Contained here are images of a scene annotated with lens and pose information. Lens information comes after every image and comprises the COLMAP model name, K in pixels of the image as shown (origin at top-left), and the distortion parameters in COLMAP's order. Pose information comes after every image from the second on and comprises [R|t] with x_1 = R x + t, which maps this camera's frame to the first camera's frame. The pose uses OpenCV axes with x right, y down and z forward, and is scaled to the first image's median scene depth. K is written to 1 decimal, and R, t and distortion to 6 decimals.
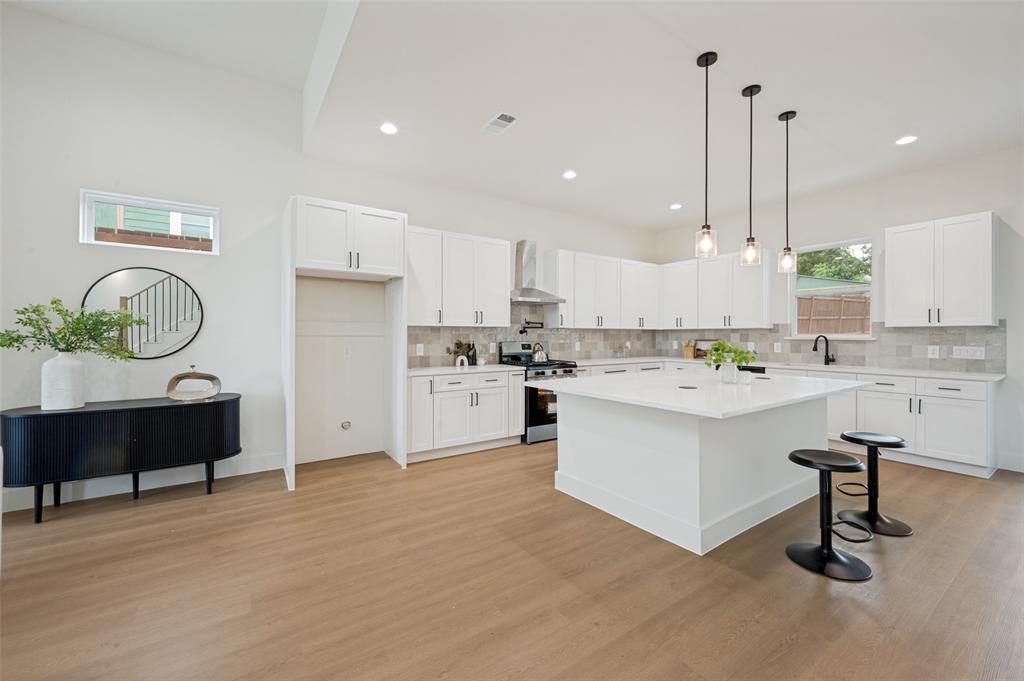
lens RADIAL K [[404.9, 0, 511.5], [0, 404.9, 341.4], [0, 0, 1]] dist [0.001028, 0.000511]
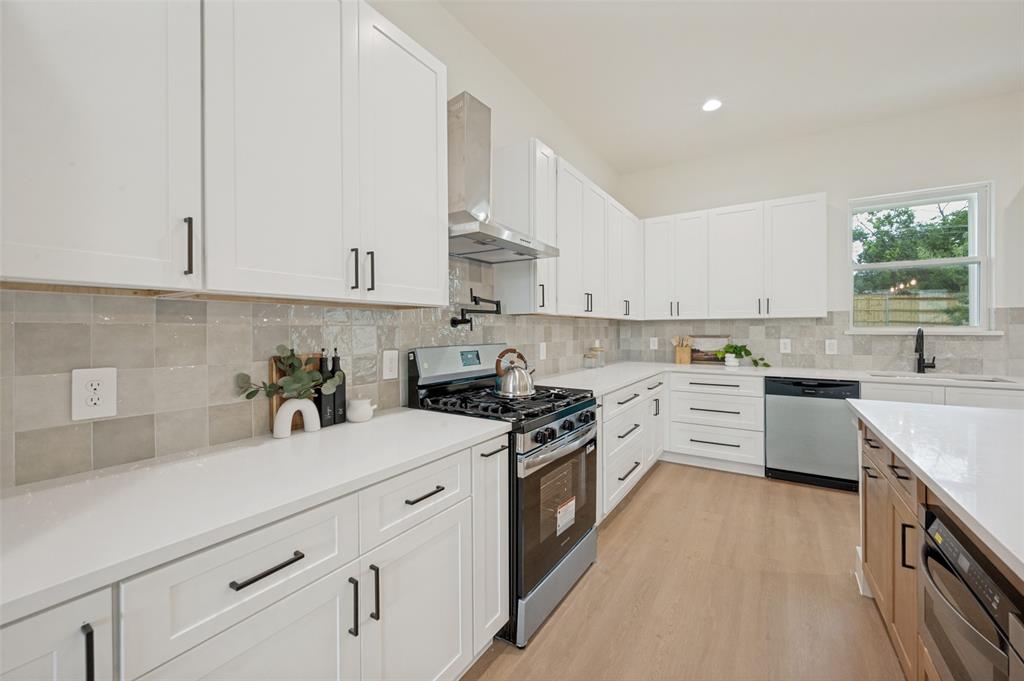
lens RADIAL K [[404.9, 0, 511.6], [0, 404.9, 333.7], [0, 0, 1]] dist [0.001028, 0.000511]
pose [[0.920451, -0.007495, 0.390785, -0.089943], [0.009451, 0.999951, -0.003083, -0.009977], [-0.390743, 0.006531, 0.920477, 0.638576]]
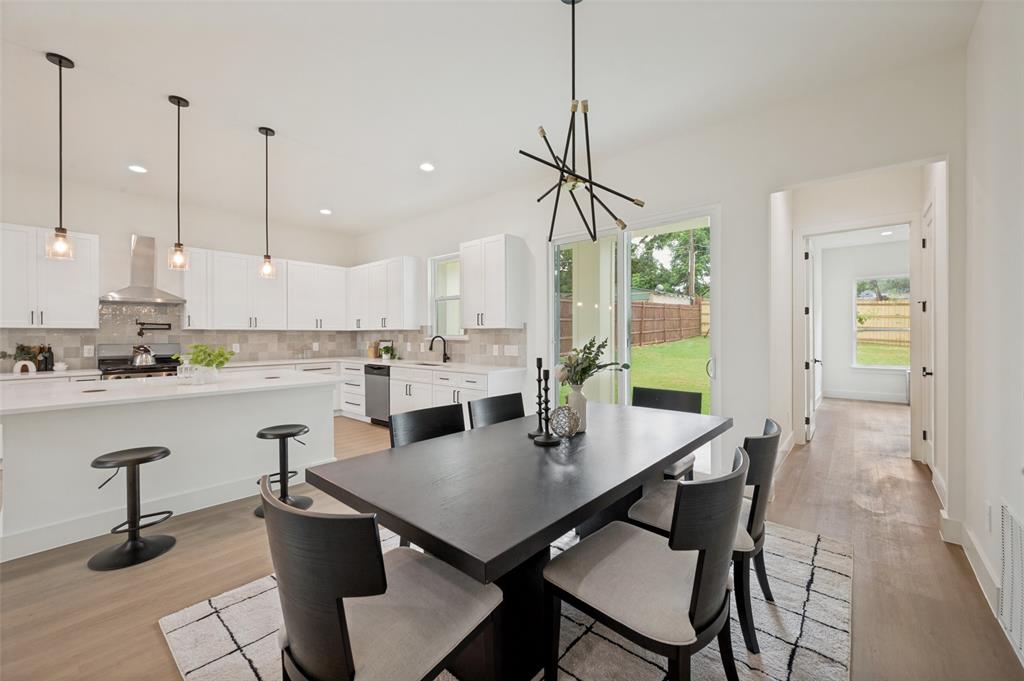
lens RADIAL K [[404.9, 0, 512.1], [0, 404.9, 334.9], [0, 0, 1]] dist [0.001028, 0.000511]
pose [[0.966040, -0.003093, 0.258375, 0.653719], [0.007686, 0.999830, -0.016769, 0.002230], [-0.258279, 0.018186, 0.965899, -0.129150]]
